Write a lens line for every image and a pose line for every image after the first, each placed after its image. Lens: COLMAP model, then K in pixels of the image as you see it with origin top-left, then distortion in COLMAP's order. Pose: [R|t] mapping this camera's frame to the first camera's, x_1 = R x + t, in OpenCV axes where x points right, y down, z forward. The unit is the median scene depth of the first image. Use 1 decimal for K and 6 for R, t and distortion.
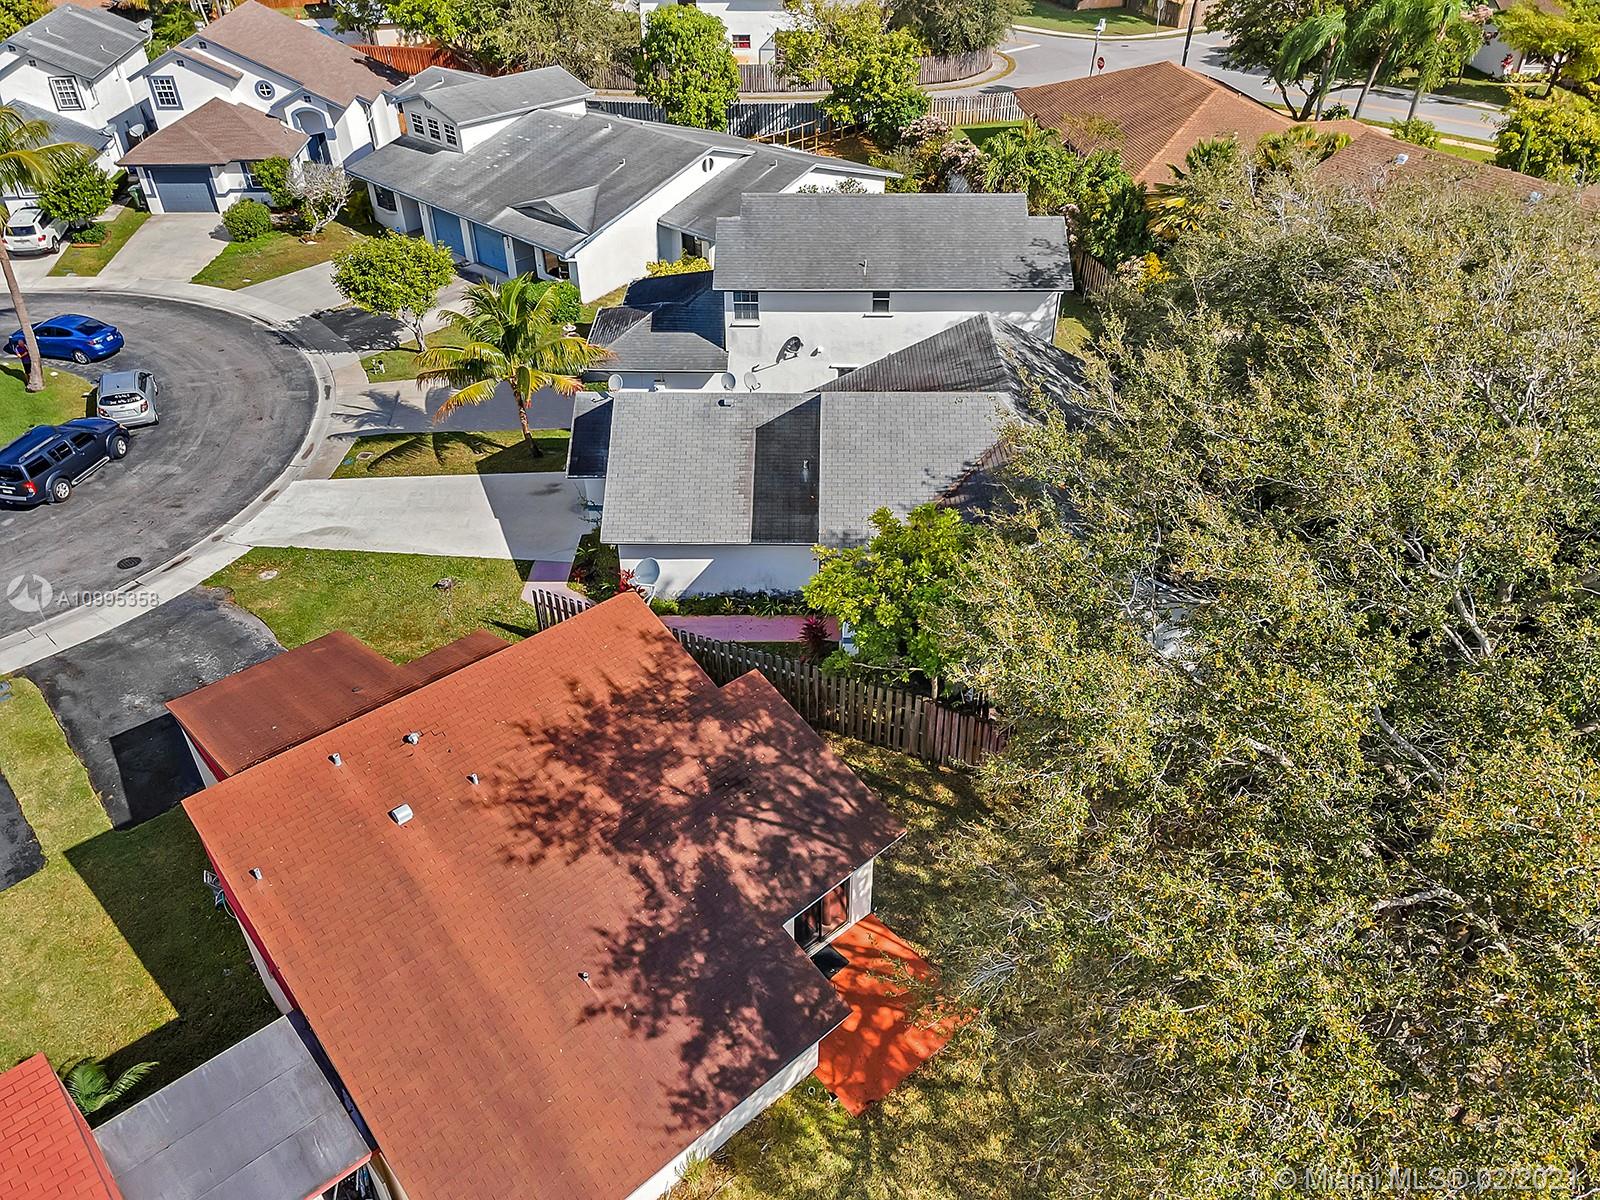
lens RADIAL K [[1154.6, 0, 805.4], [0, 1154.6, 603.3], [0, 0, 1]] dist [-0.002687, 0.084948]
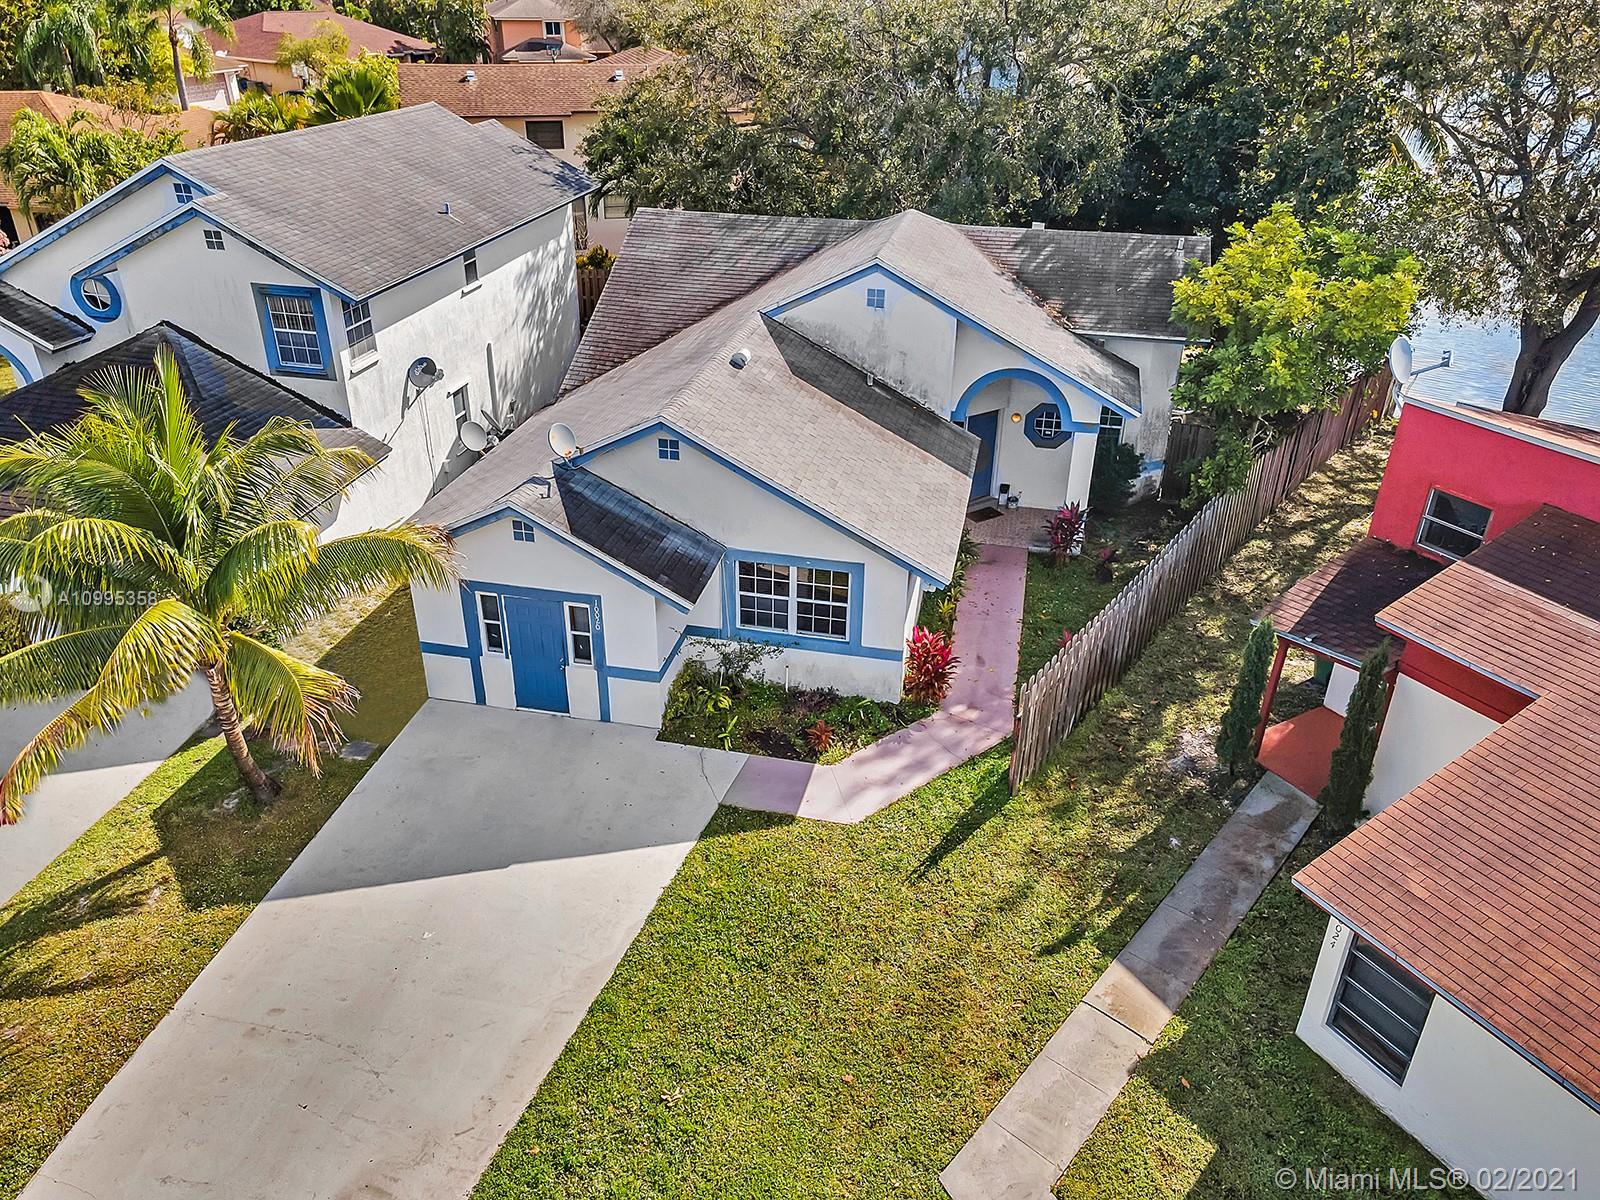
lens RADIAL K [[1167.5, 0, 805.2], [0, 1167.5, 588.5], [0, 0, 1]] dist [0.006882, 0.073520]
pose [[0.206023, -0.472058, 0.857156, -0.493333], [0.575308, 0.767001, 0.284129, -0.183483], [-0.791565, 0.434592, 0.429599, 0.596481]]
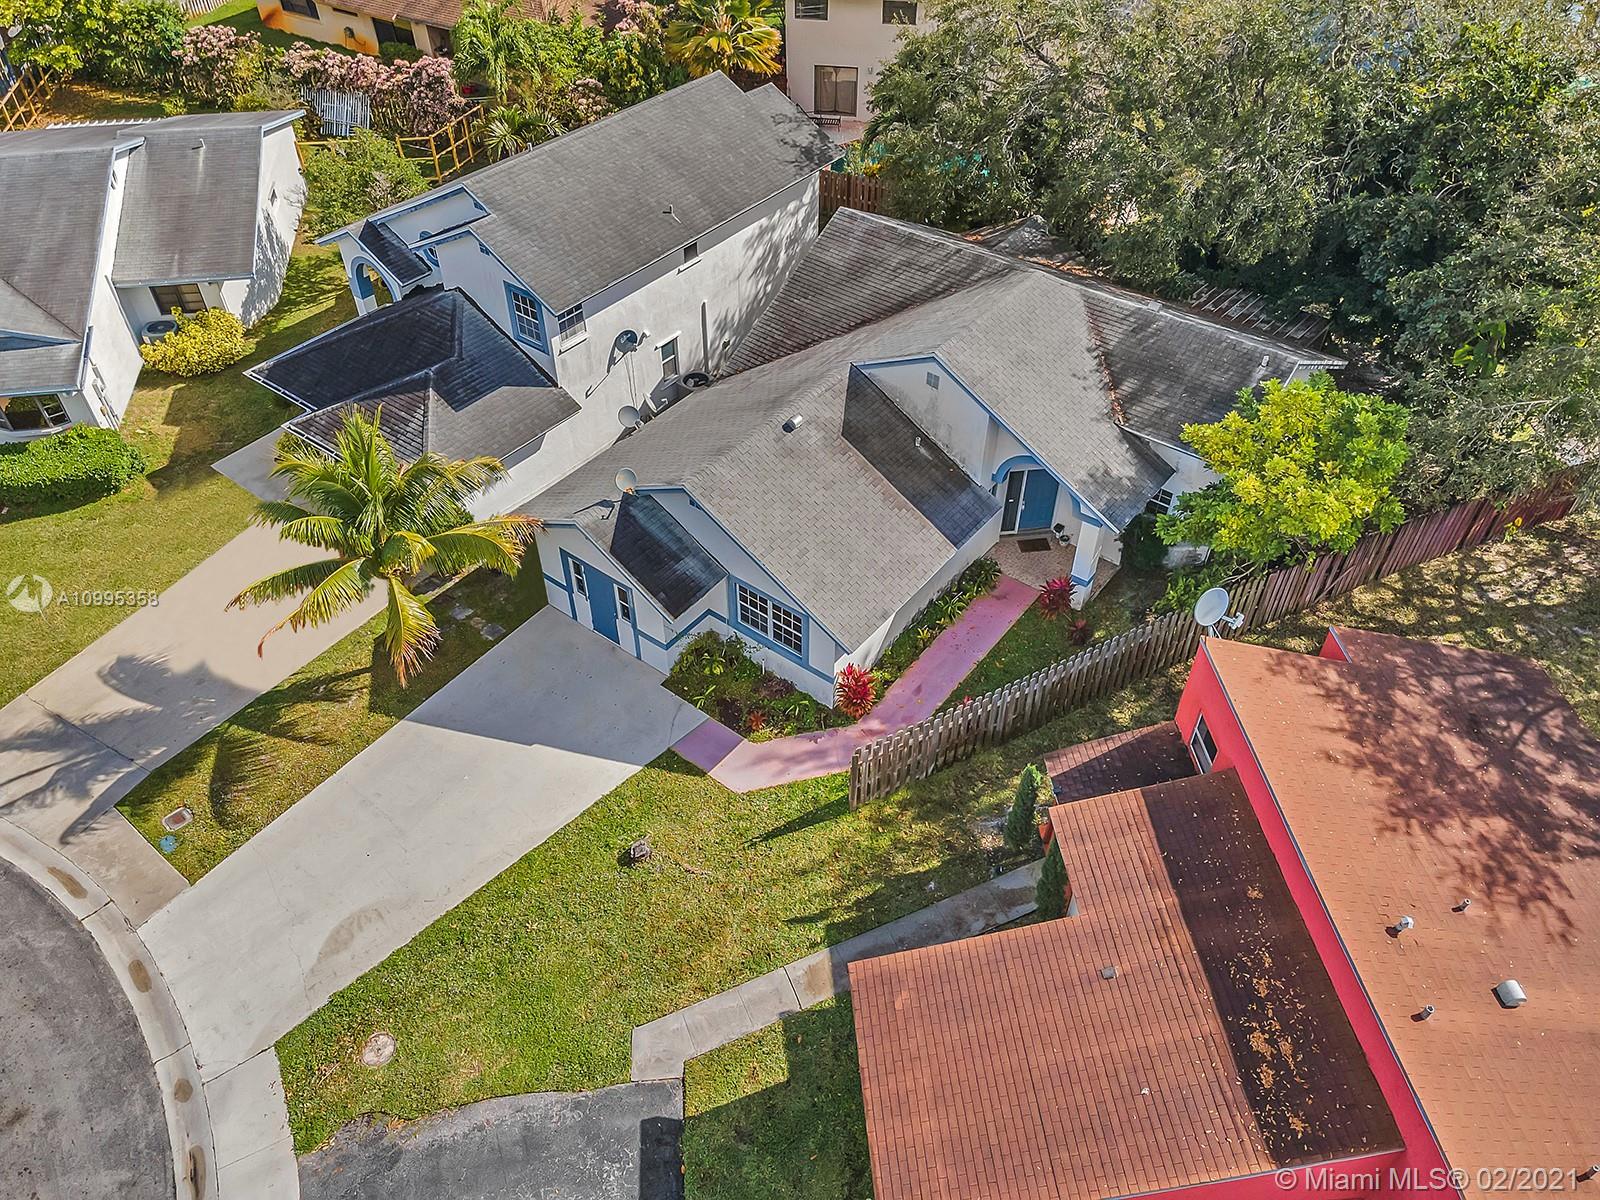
lens RADIAL K [[1153.0, 0, 800.0], [0, 1153.0, 600.0], [0, 0, 1]] dist [0.039640, 0.002636]
pose [[0.610887, -0.550441, 0.569062, -0.446310], [0.475334, 0.829802, 0.292380, -0.234443], [-0.633147, 0.091883, 0.768559, 0.318220]]
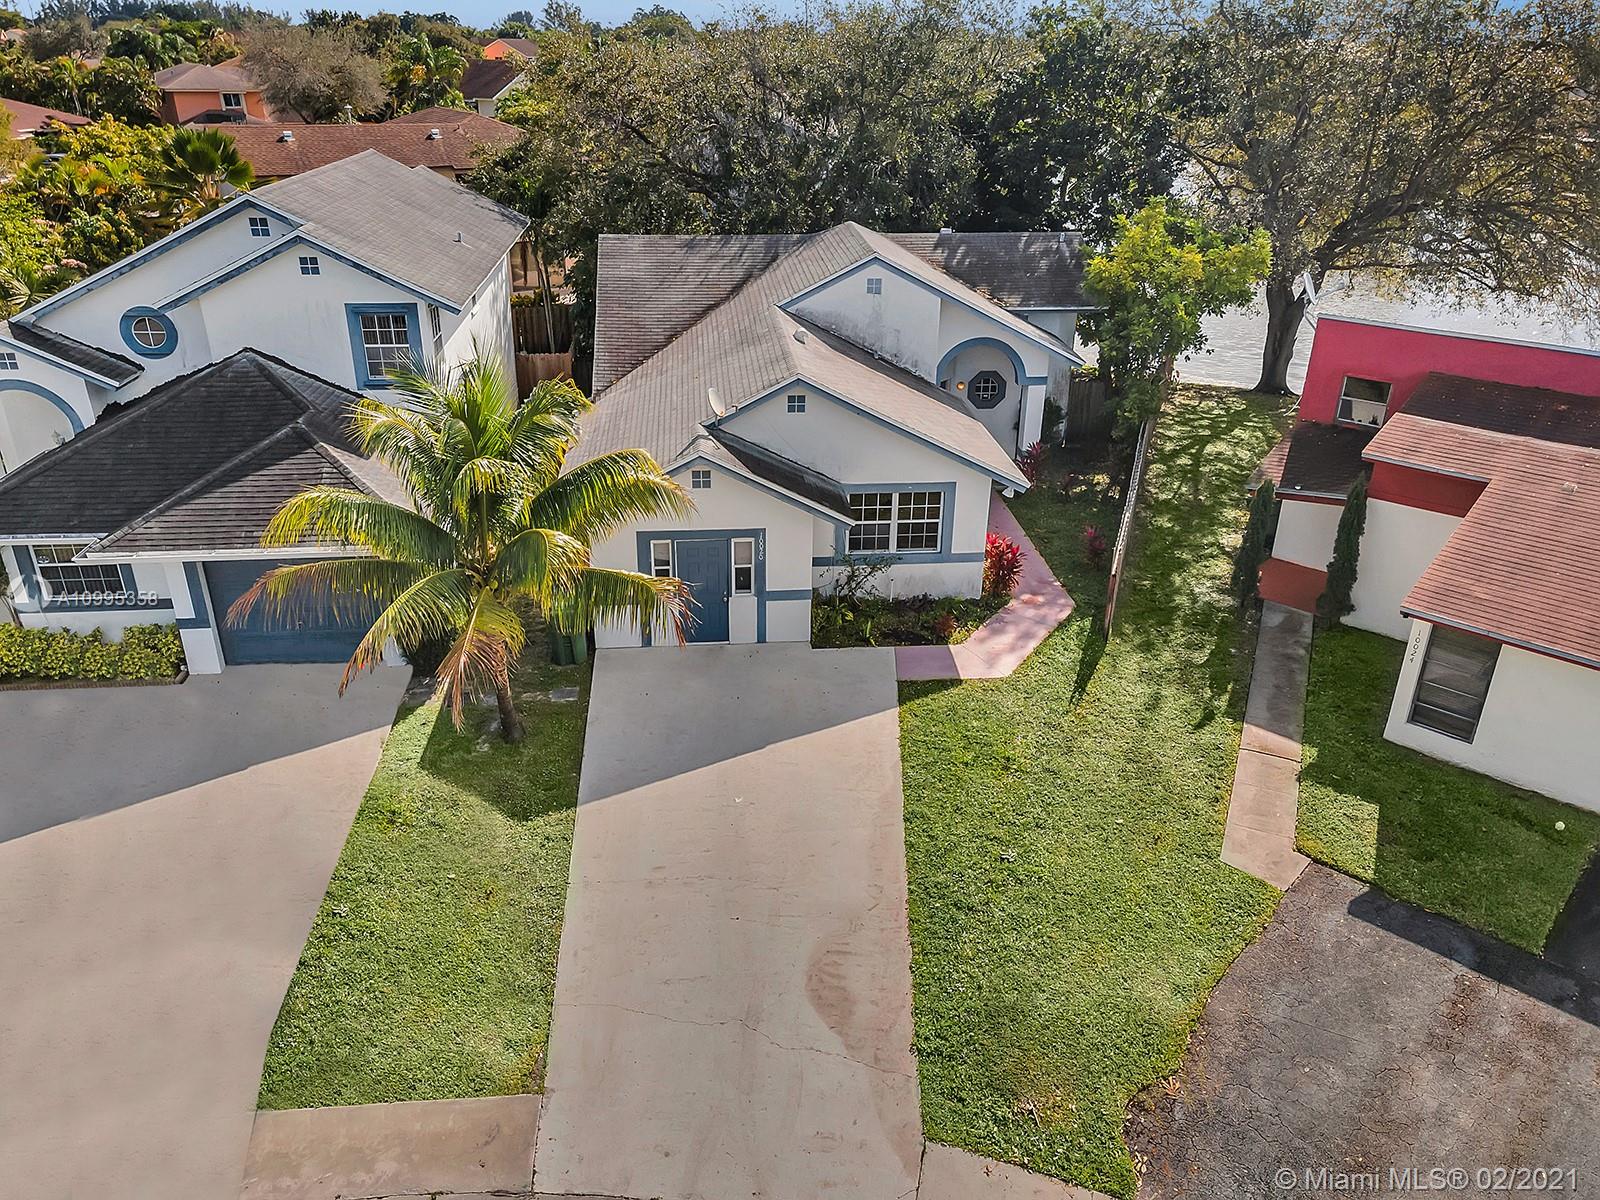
lens RADIAL K [[1167.5, 0, 805.2], [0, 1167.5, 588.5], [0, 0, 1]] dist [0.006882, 0.073520]
pose [[-0.097371, -0.431407, 0.896887, -0.606418], [0.585099, 0.704177, 0.402235, -0.274887], [-0.805095, 0.563934, 0.183850, 0.742944]]
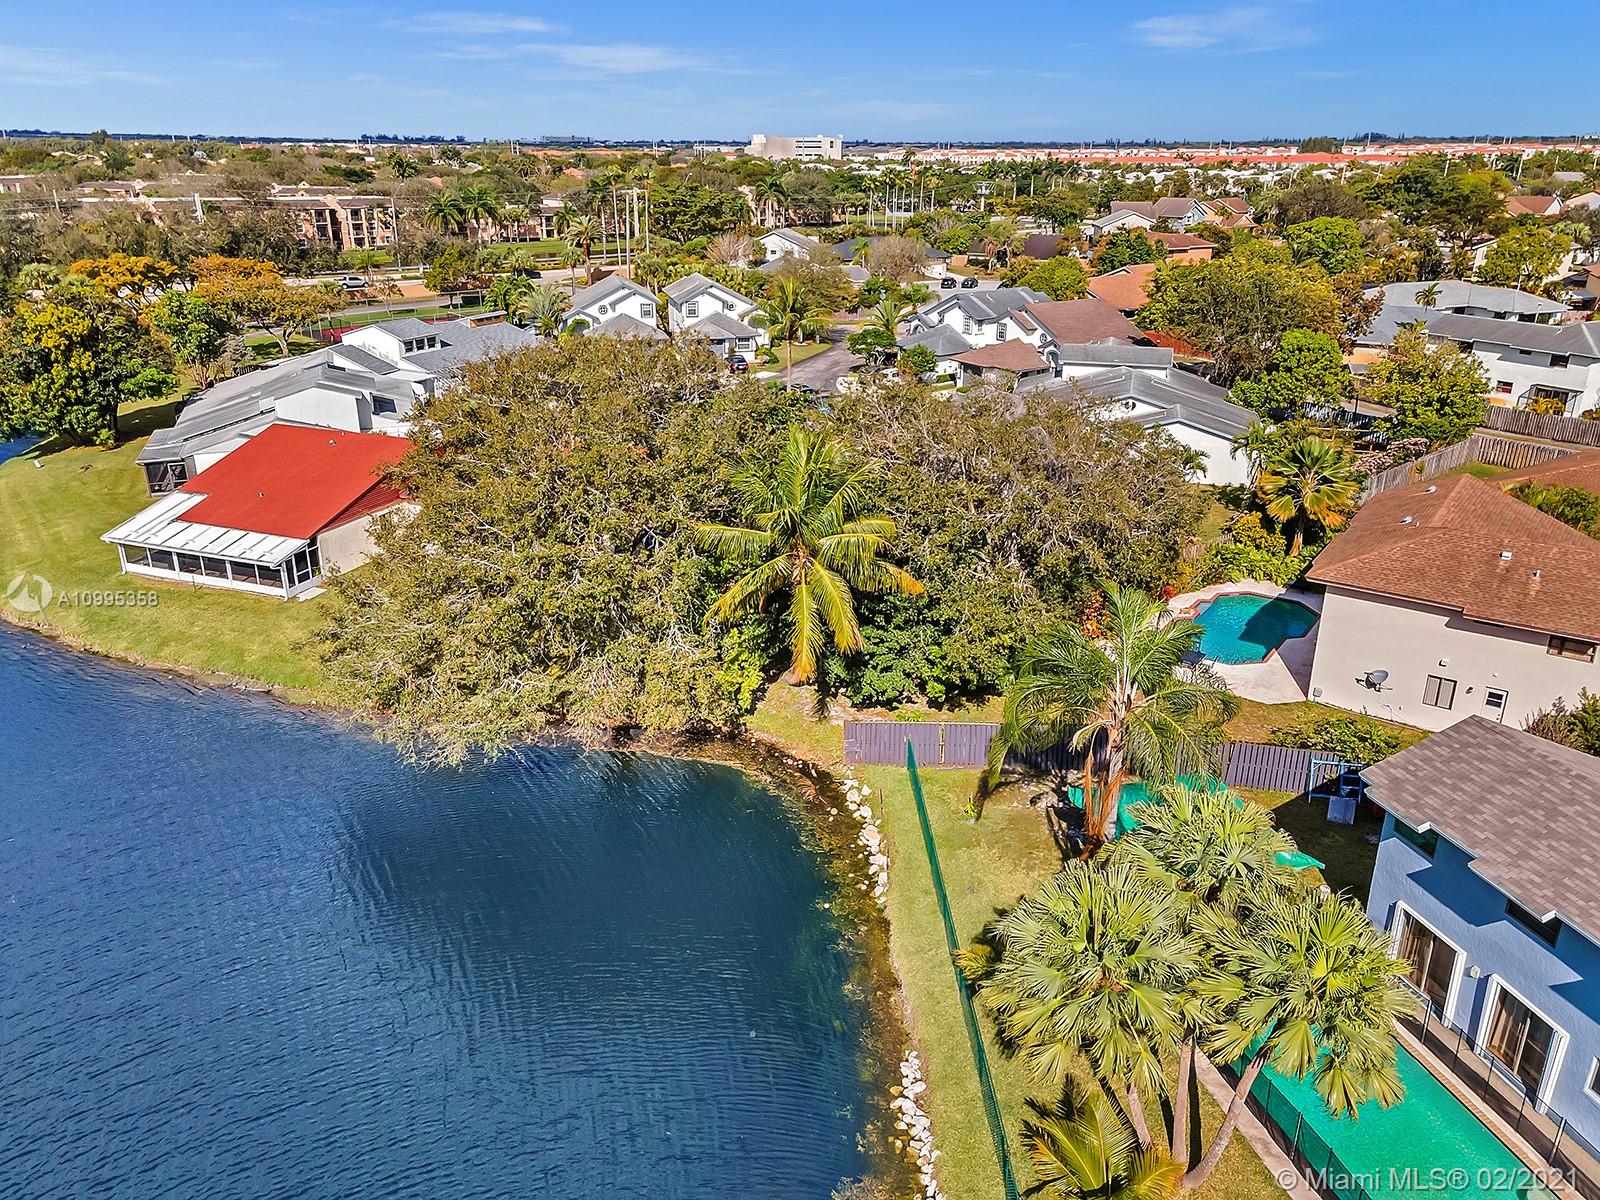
lens RADIAL K [[1154.6, 0, 805.4], [0, 1154.6, 603.3], [0, 0, 1]] dist [-0.002687, 0.084948]
pose [[0.461437, 0.332906, -0.822344, 1.266672], [-0.530981, 0.846208, 0.044621, -0.009417], [0.710729, 0.416059, 0.567238, -0.046202]]
